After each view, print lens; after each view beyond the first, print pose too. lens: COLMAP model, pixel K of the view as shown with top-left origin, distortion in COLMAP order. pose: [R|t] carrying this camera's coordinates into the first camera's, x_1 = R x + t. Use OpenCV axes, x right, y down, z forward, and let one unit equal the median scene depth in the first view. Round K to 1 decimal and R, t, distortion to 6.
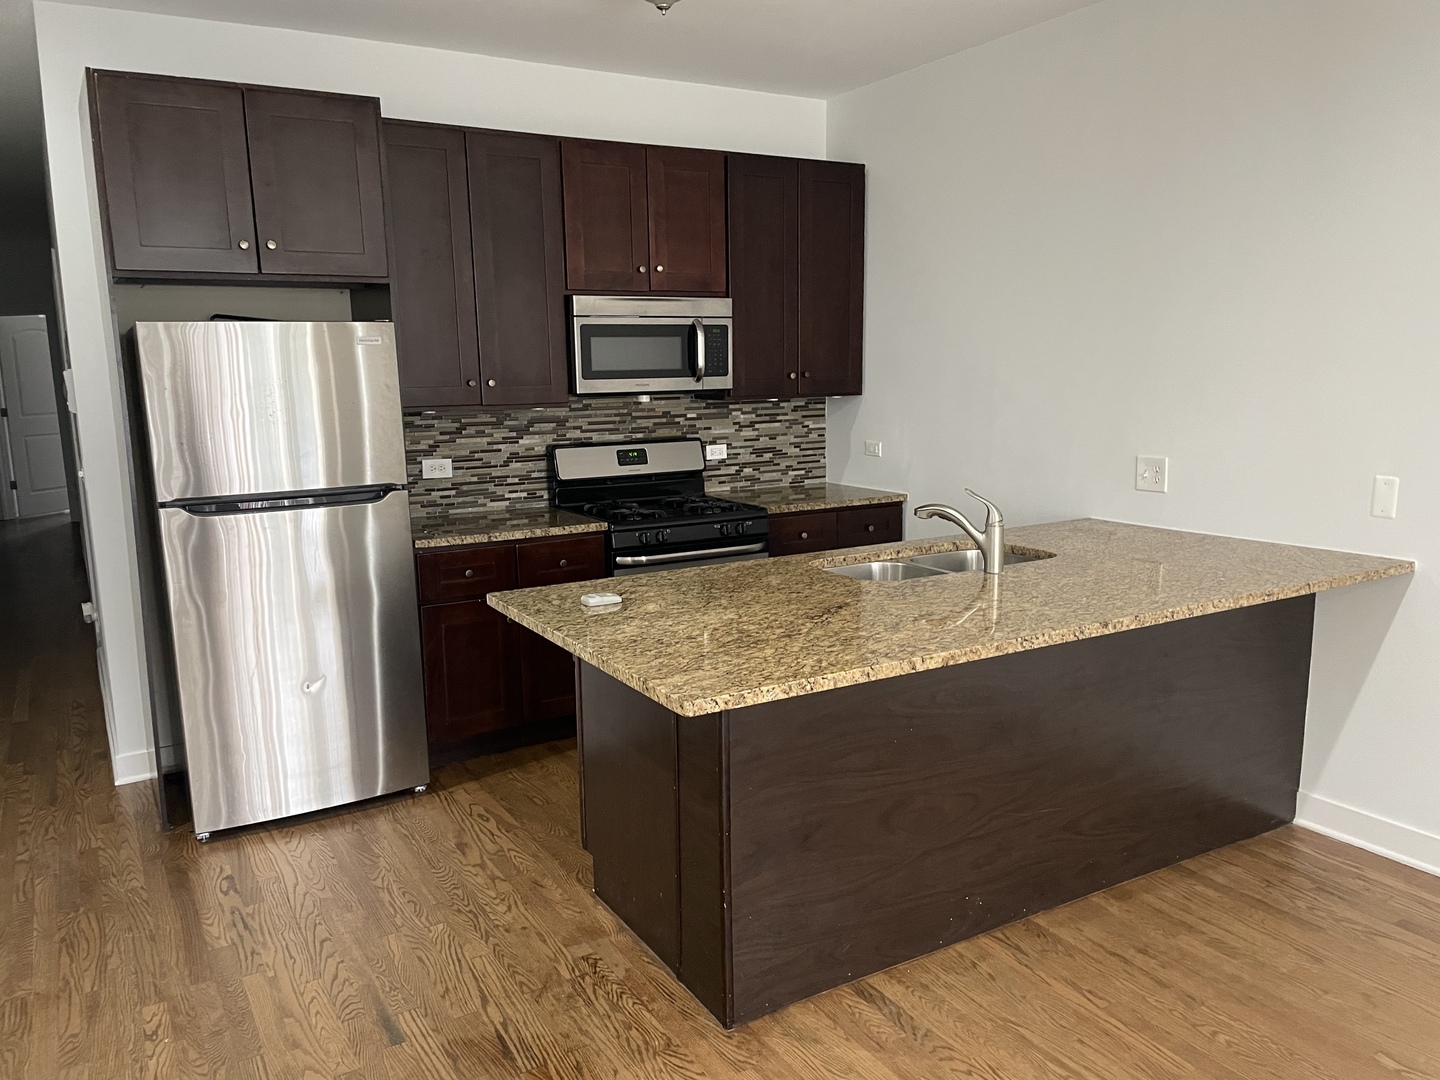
lens RADIAL K [[1083.1, 0, 731.5], [0, 1083.1, 537.8], [0, 0, 1]] dist [0.087090, -0.105472]
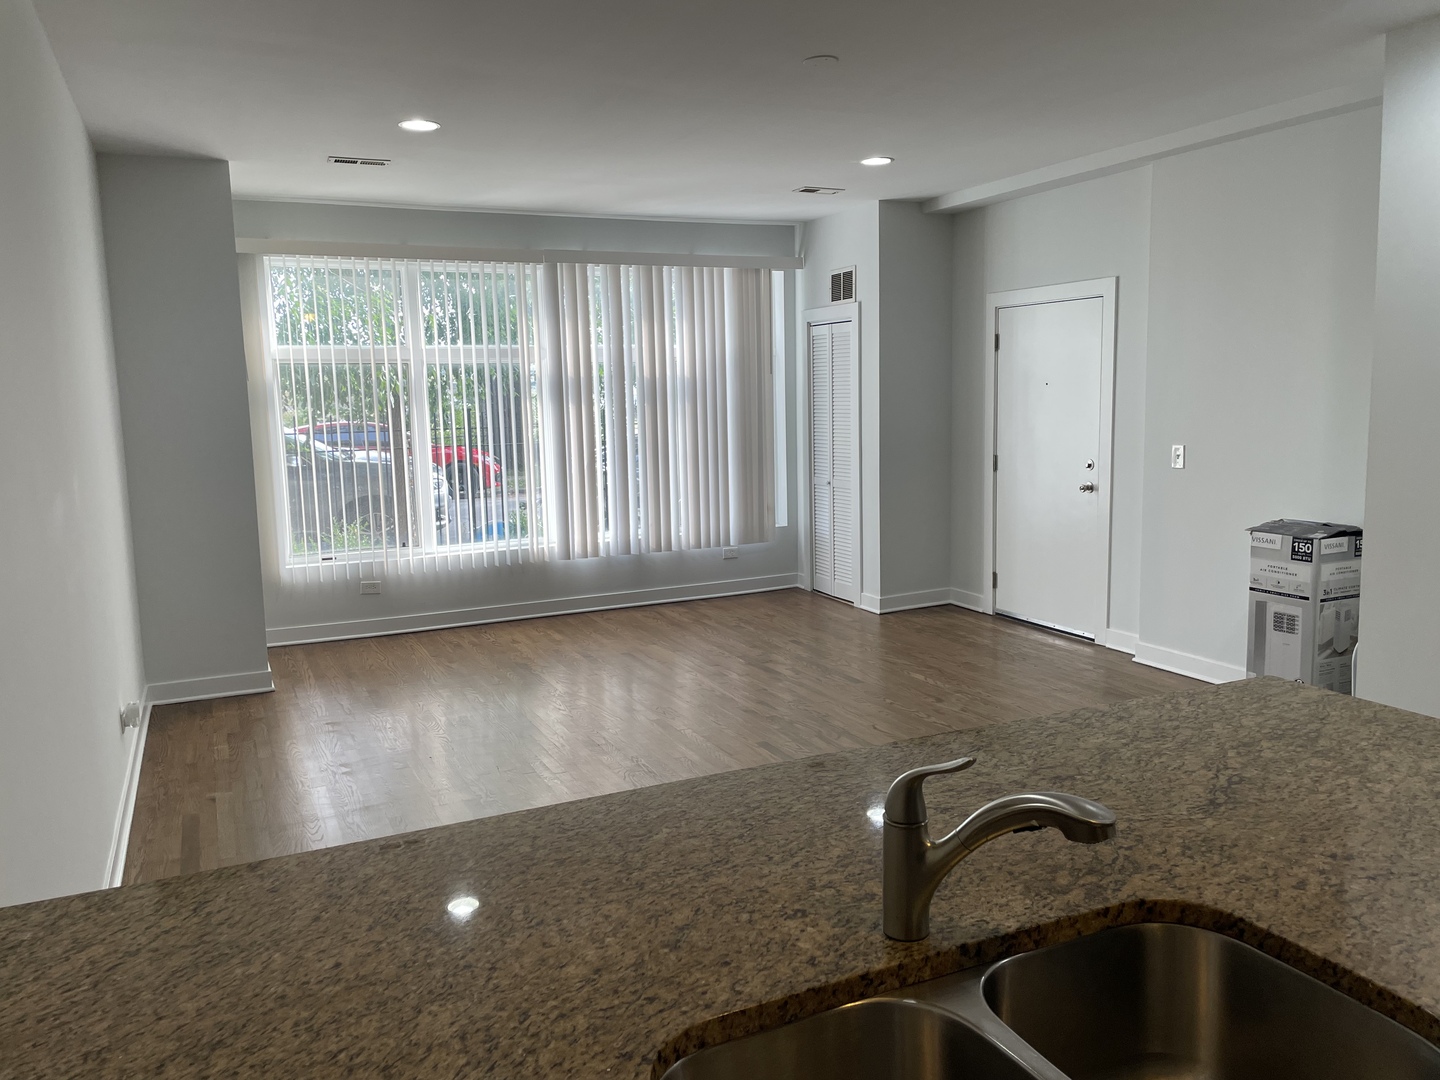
lens RADIAL K [[1083.1, 0, 731.5], [0, 1083.1, 537.8], [0, 0, 1]] dist [0.087090, -0.105472]
pose [[-0.994678, 0.024608, 0.100054, 0.174814], [0.053162, 0.954395, 0.293774, -0.155938], [-0.088262, 0.297530, -0.950624, 0.906819]]
